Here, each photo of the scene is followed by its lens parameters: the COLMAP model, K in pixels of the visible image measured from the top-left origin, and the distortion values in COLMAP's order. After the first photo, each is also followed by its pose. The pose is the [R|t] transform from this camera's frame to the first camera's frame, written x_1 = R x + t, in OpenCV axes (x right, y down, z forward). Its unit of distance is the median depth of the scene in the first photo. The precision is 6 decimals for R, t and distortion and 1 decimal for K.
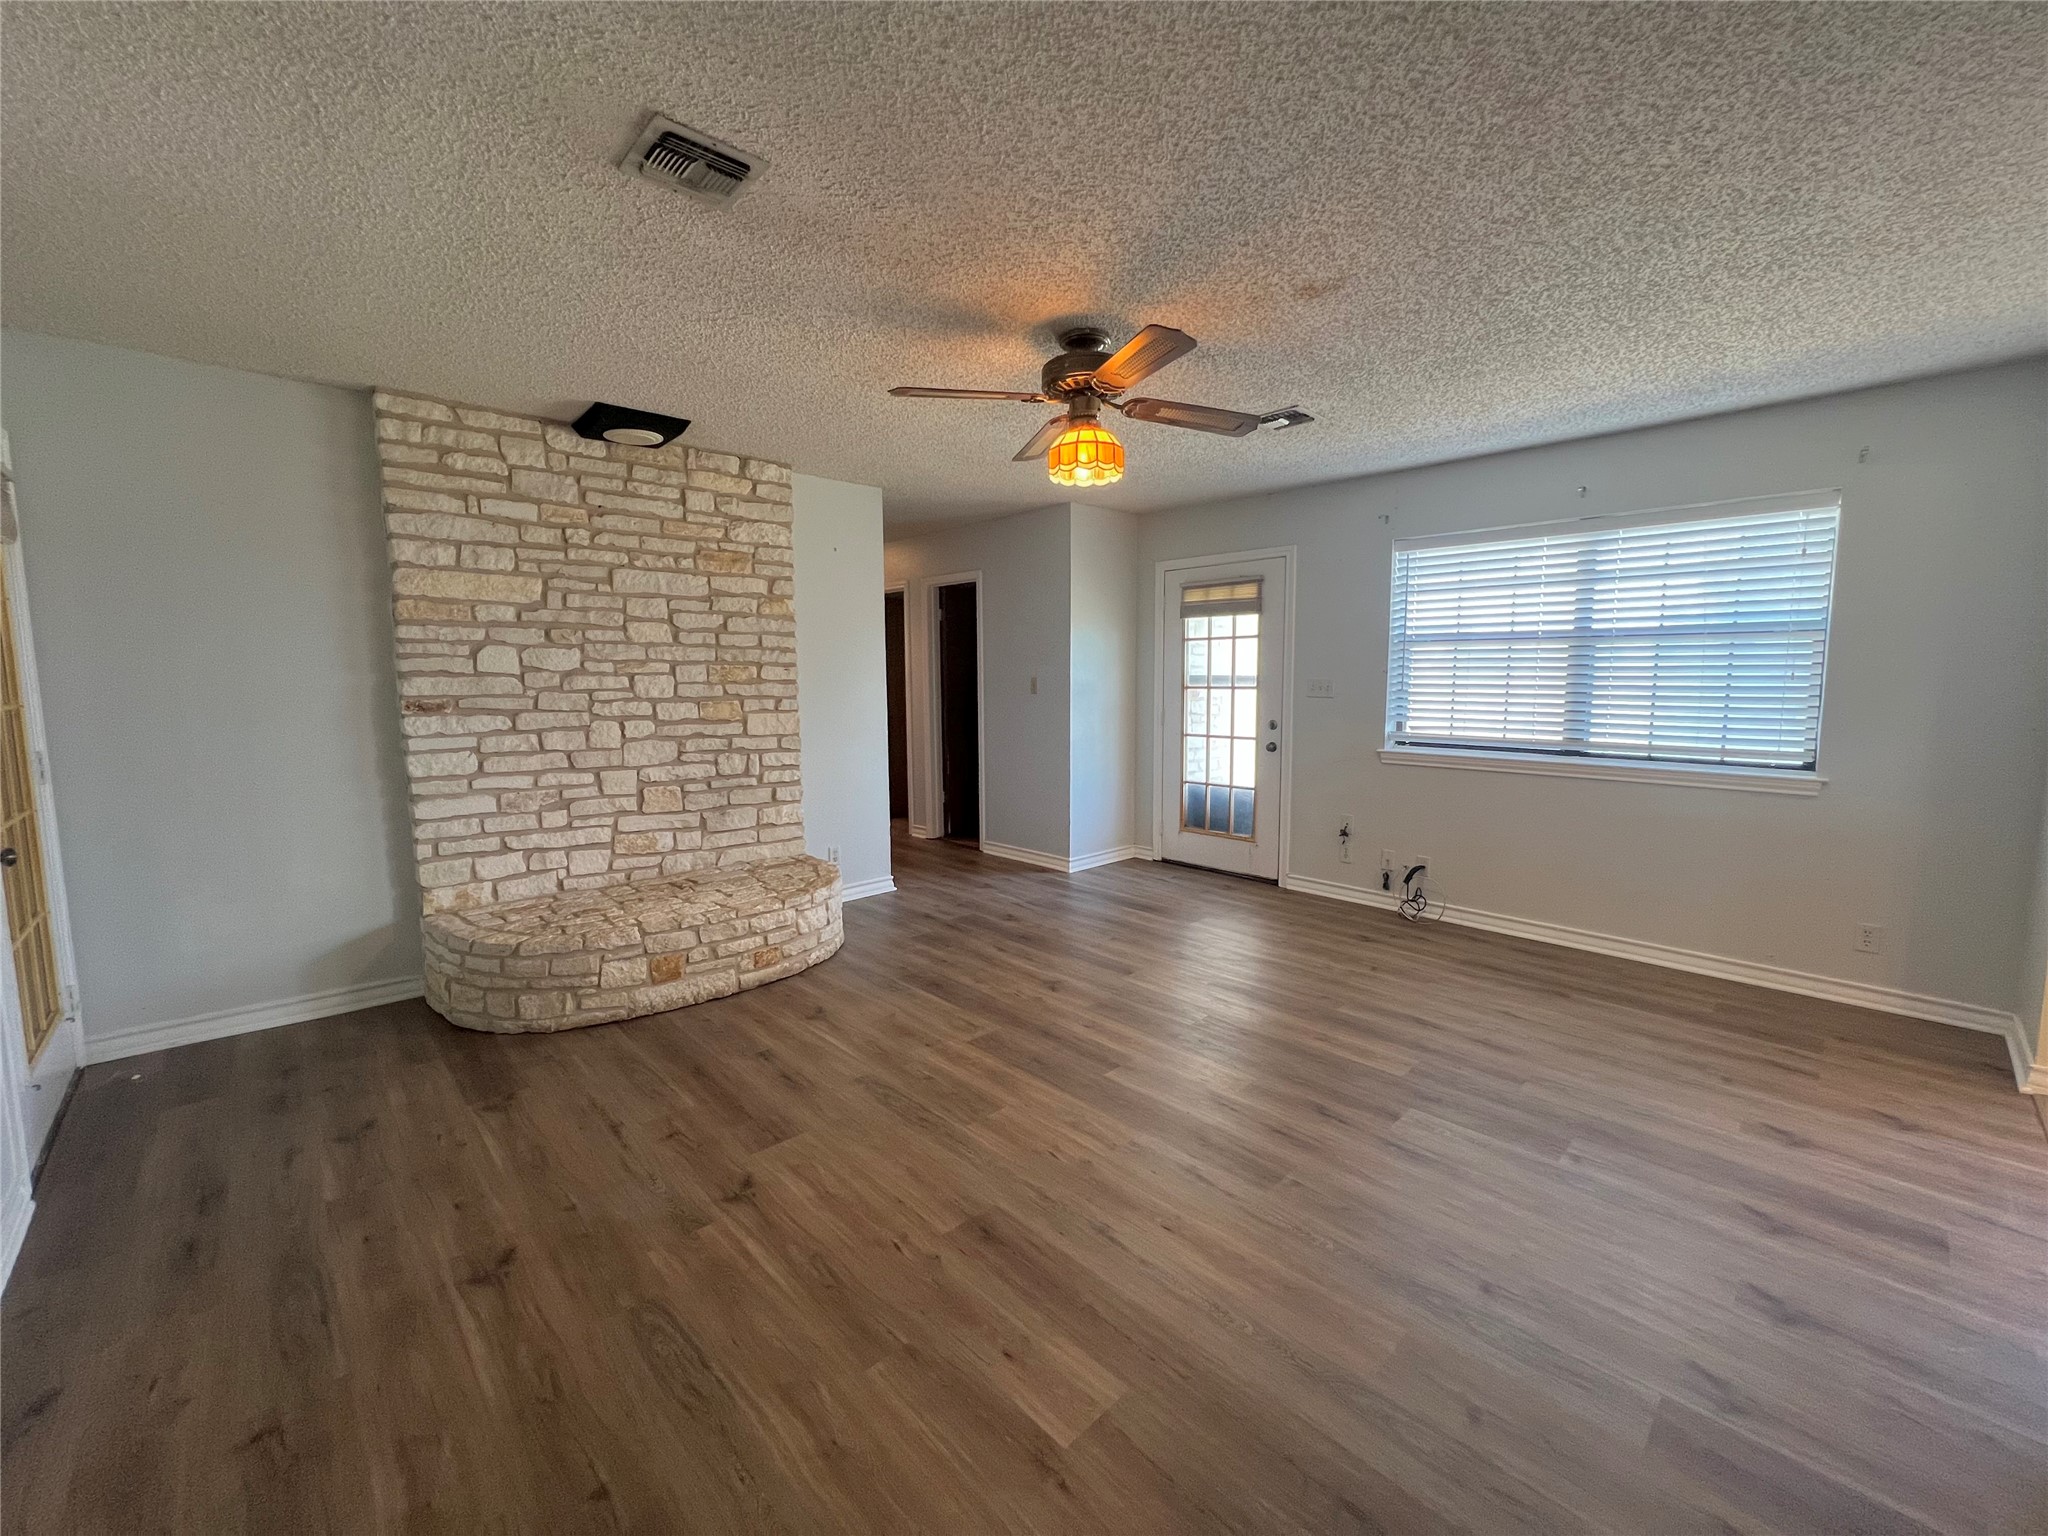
lens RADIAL K [[817.5, 0, 1039.7], [0, 817.5, 755.9], [0, 0, 1]] dist [-0.002181, 0.000064]
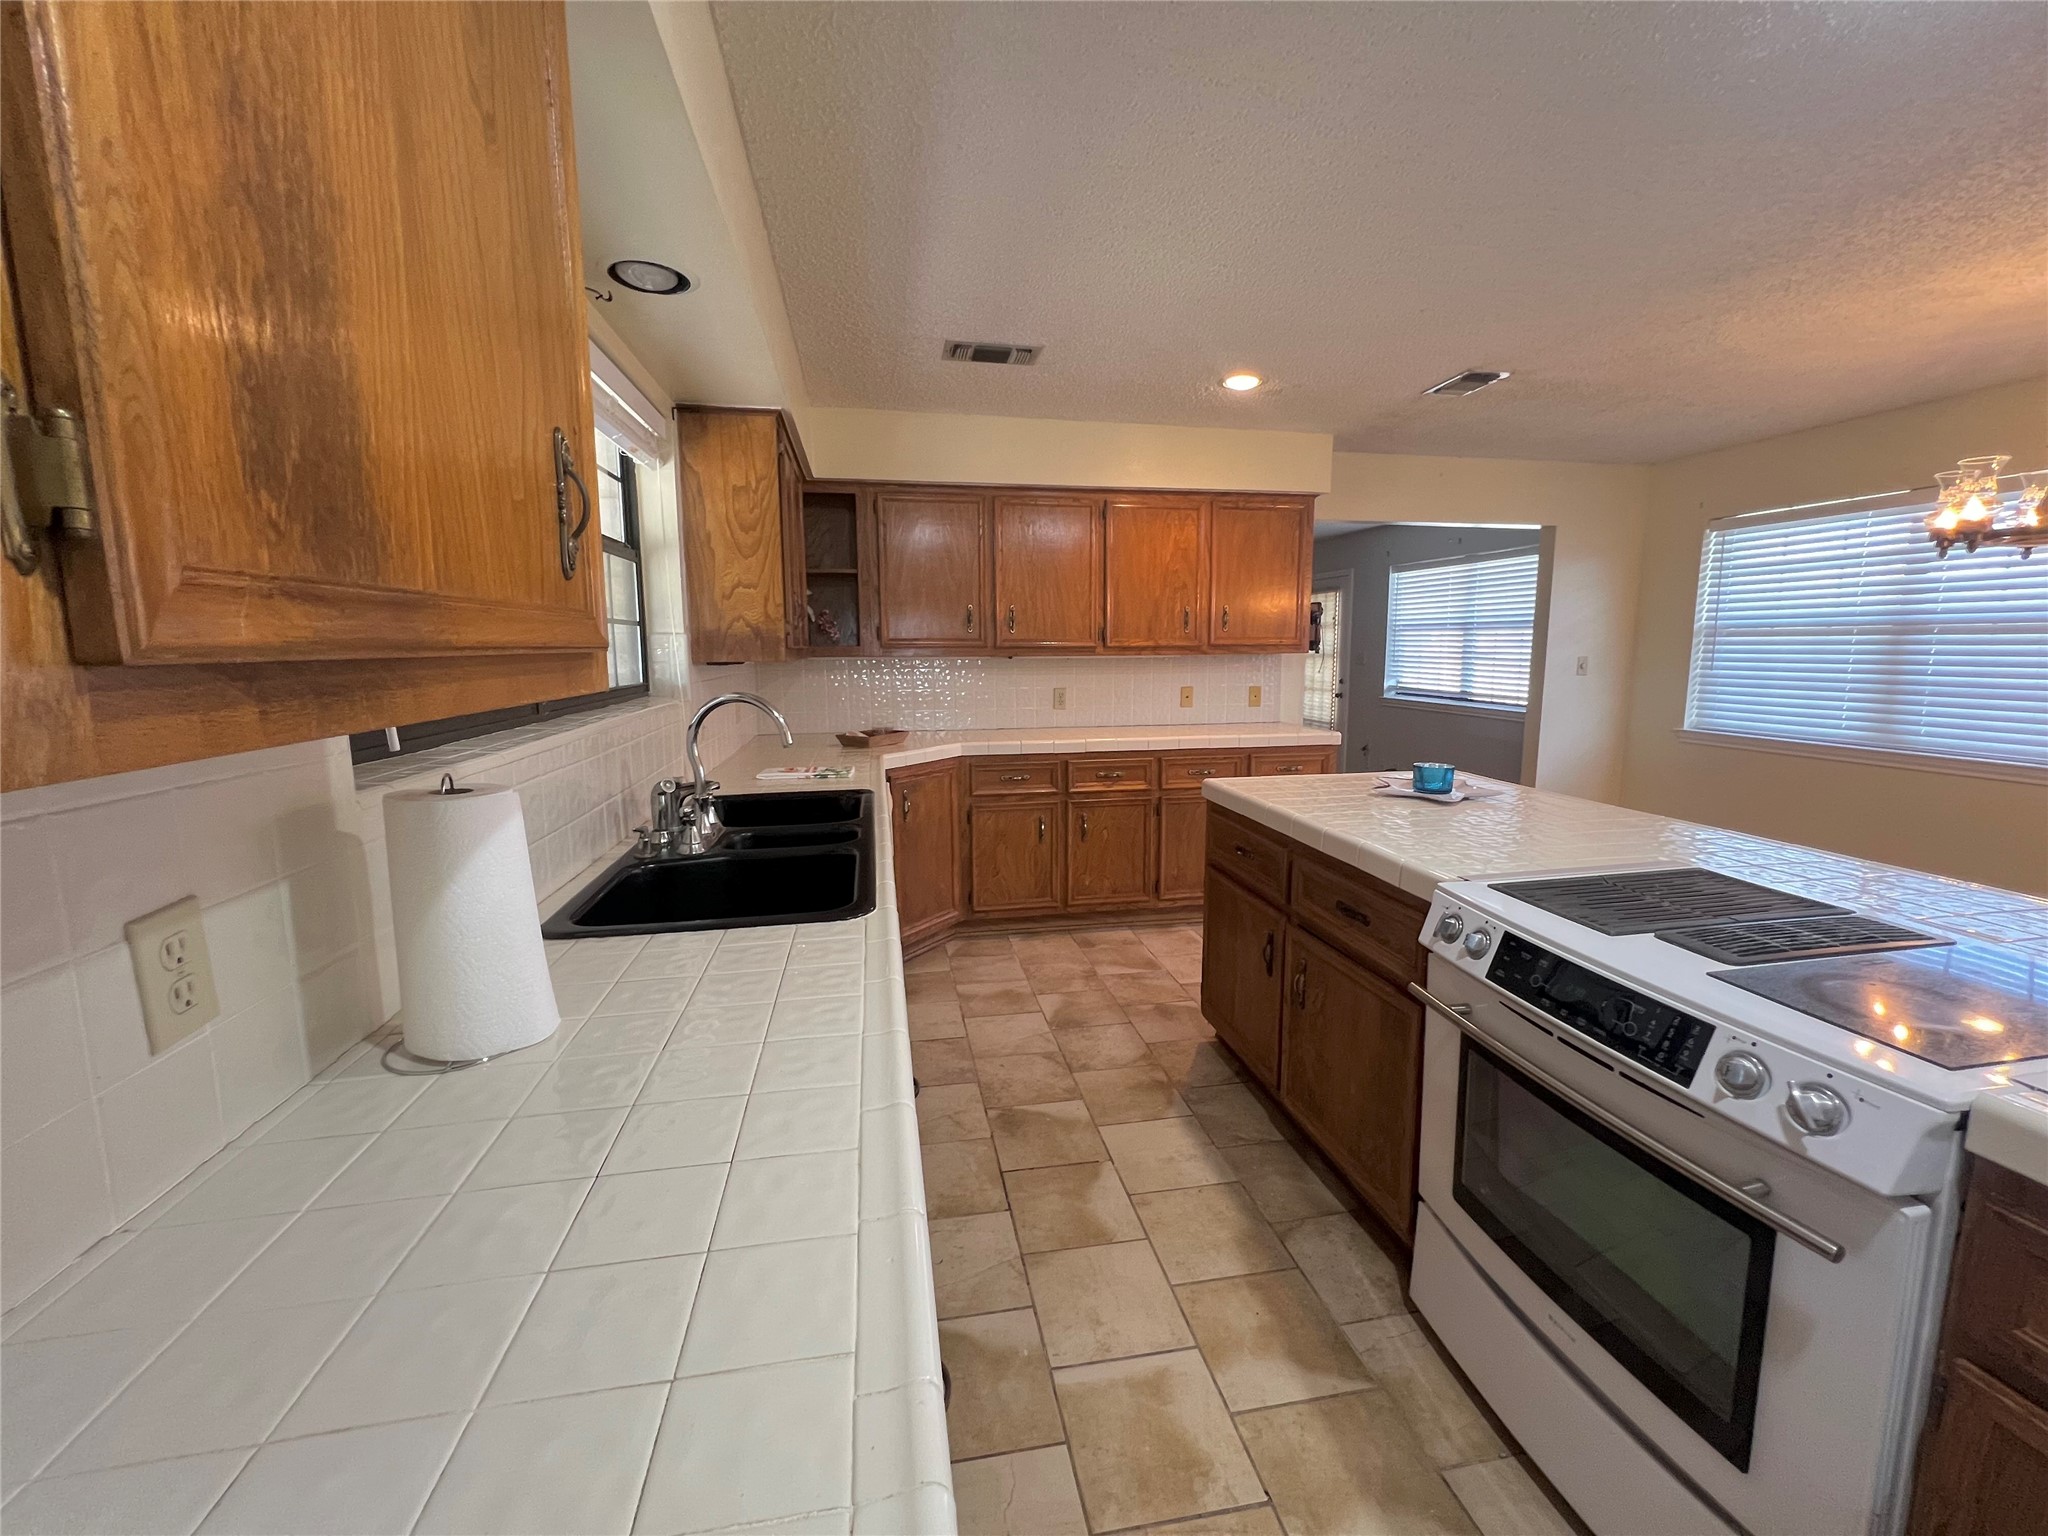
lens RADIAL K [[817.5, 0, 1021.1], [0, 817.5, 763.2], [0, 0, 1]] dist [-0.002181, 0.000064]
pose [[0.835813, 0.074277, -0.543967, 0.895737], [-0.046508, 0.996824, 0.064652, 0.066429], [0.547041, -0.028738, 0.836613, -0.923822]]
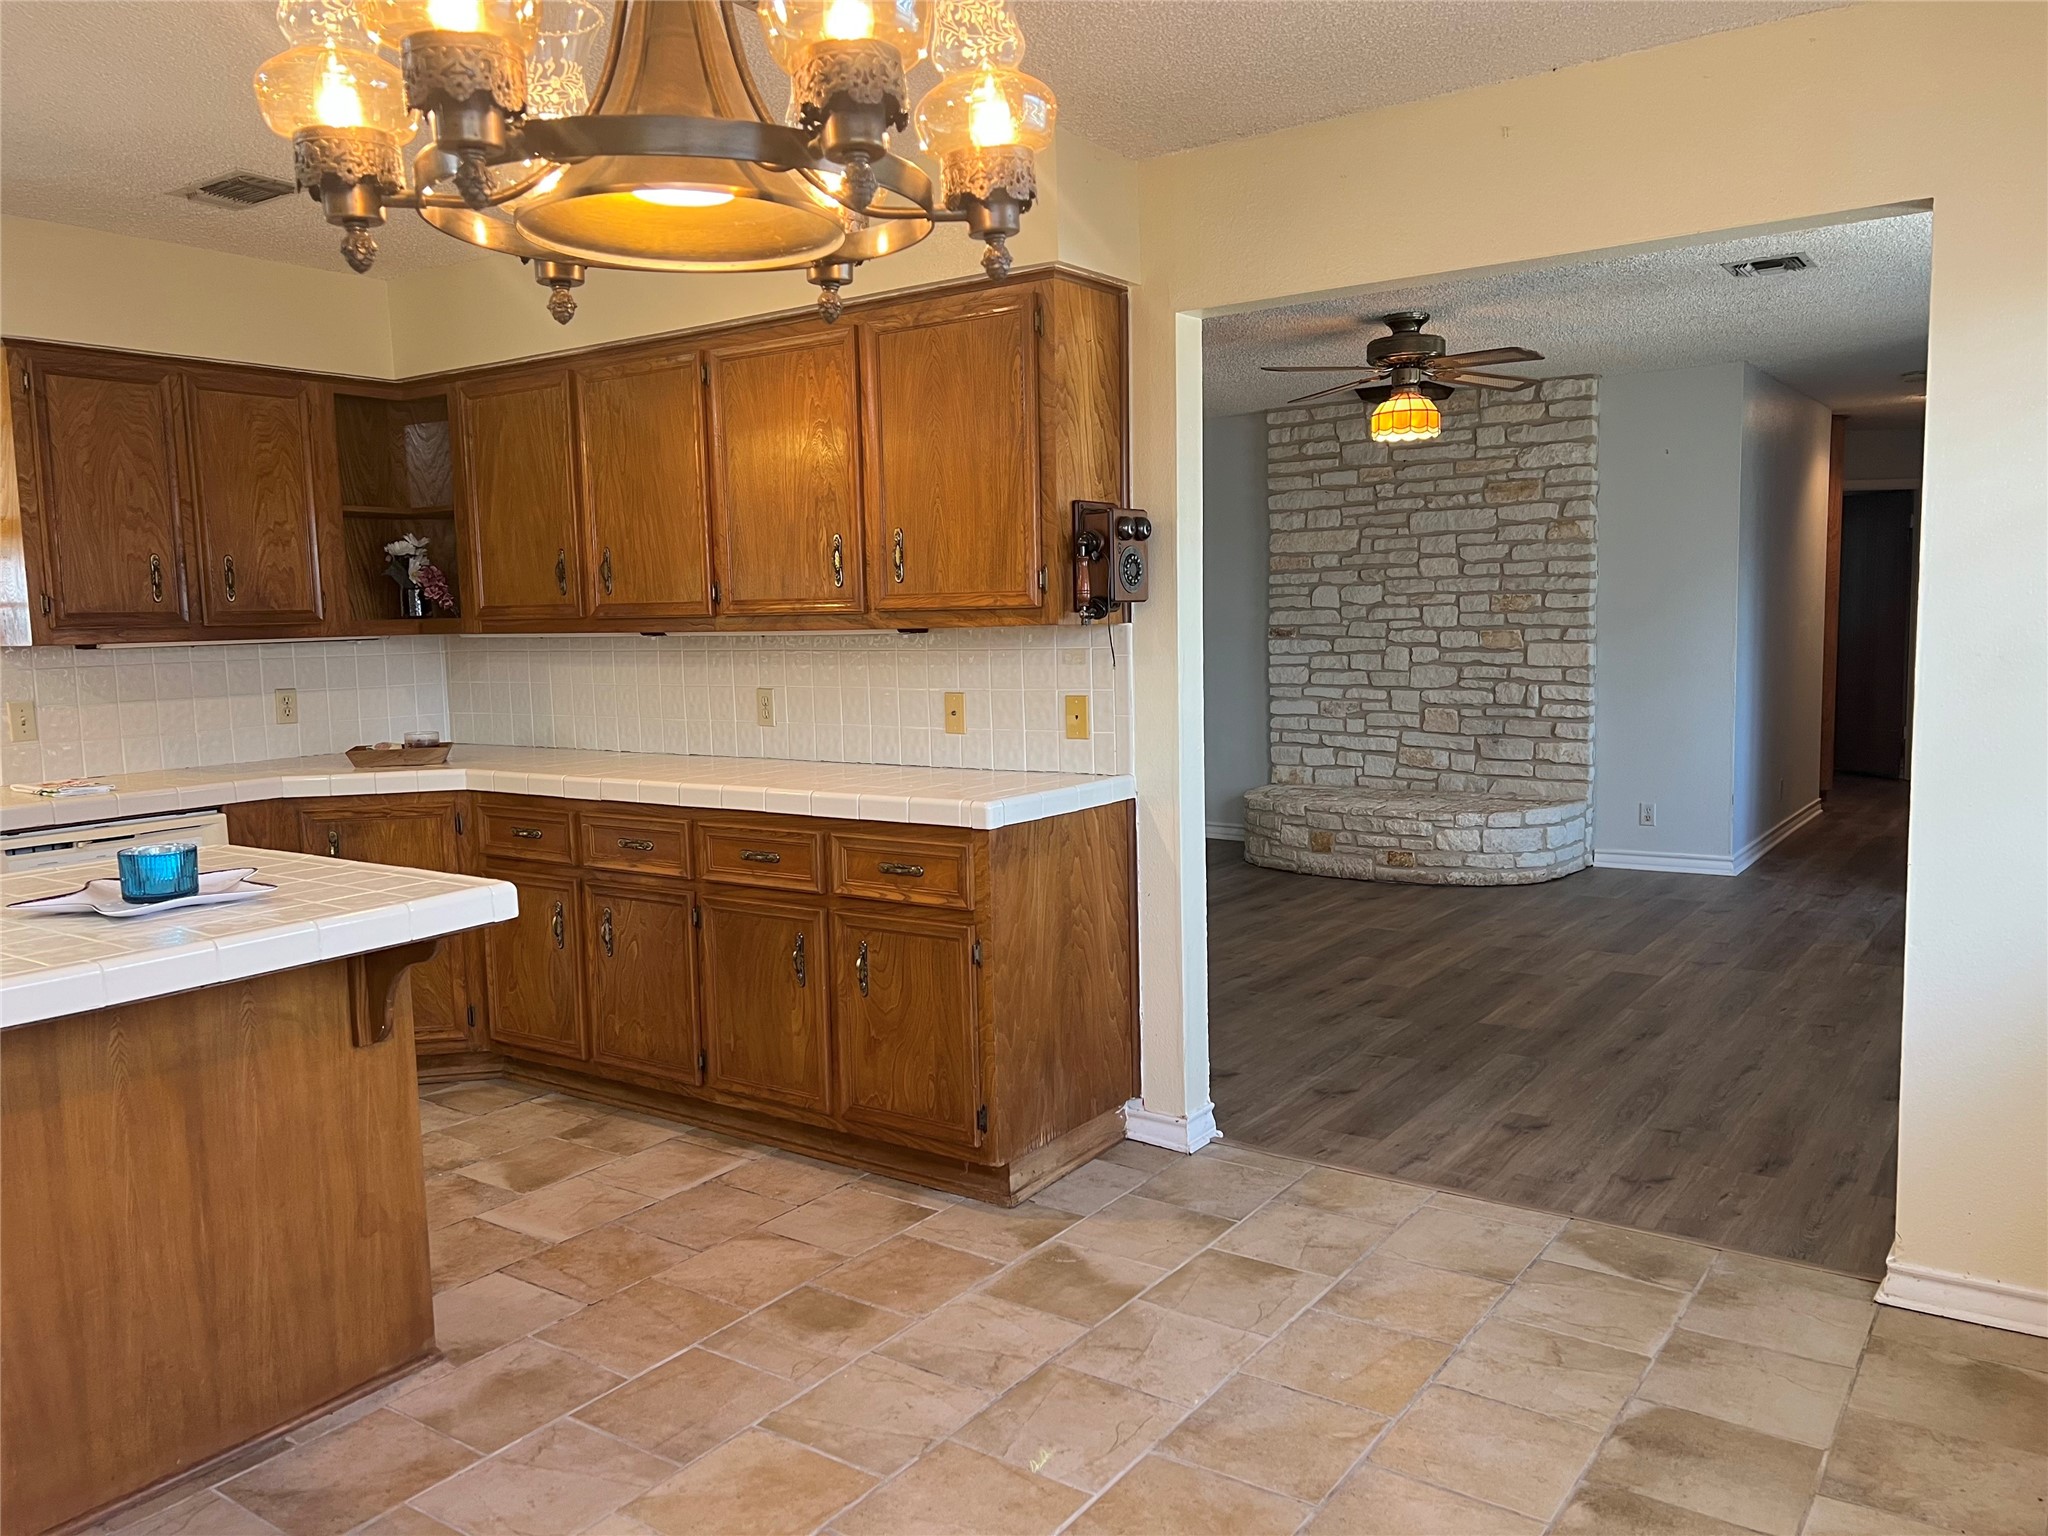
lens RADIAL K [[1536.3, 0, 1021.8], [0, 1536.3, 770.0], [0, 0, 1]] dist [0.040075, -0.029492]
pose [[0.191922, 0.099971, -0.976305, 1.550428], [-0.068850, 0.993719, 0.088220, -0.025505], [0.978992, 0.050287, 0.197599, 0.058019]]
